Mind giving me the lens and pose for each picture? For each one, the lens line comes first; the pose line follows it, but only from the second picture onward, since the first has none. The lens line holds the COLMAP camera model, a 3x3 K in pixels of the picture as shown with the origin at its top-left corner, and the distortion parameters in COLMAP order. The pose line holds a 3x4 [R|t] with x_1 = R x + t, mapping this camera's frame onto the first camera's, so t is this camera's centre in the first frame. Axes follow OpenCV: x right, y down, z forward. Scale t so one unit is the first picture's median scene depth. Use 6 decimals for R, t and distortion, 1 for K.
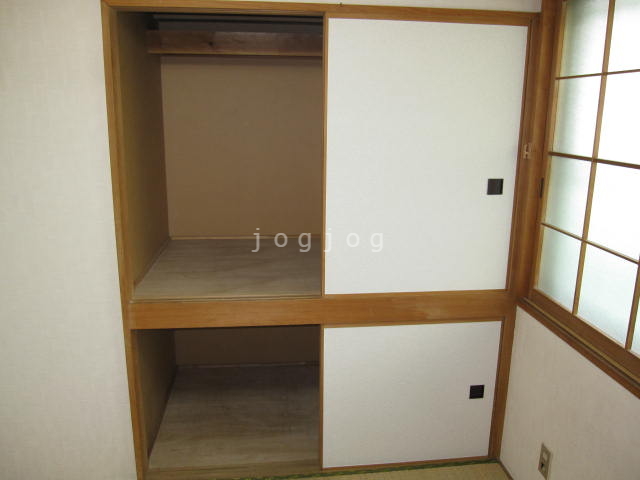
lens RADIAL K [[534.0, 0, 320.0], [0, 534.0, 240.0], [0, 0, 1]] dist [-0.055689, 0.006927]
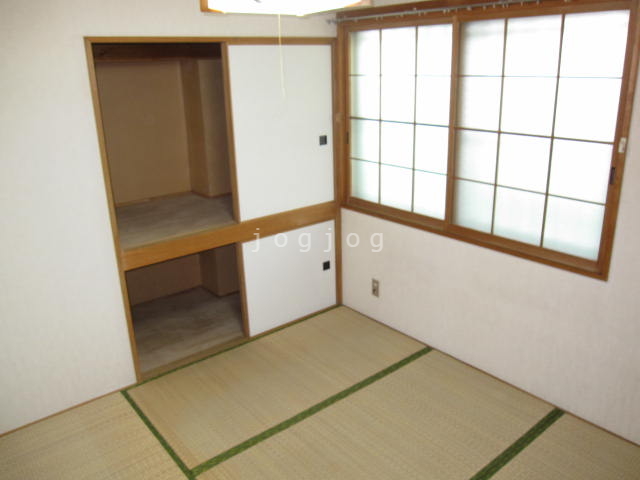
lens RADIAL K [[534.0, 0, 320.0], [0, 534.0, 240.0], [0, 0, 1]] dist [-0.055689, 0.006927]
pose [[0.838703, -0.203379, 0.505187, -0.606867], [0.163652, 0.978896, 0.122393, 0.001796], [-0.519418, -0.019977, 0.854287, -0.459819]]
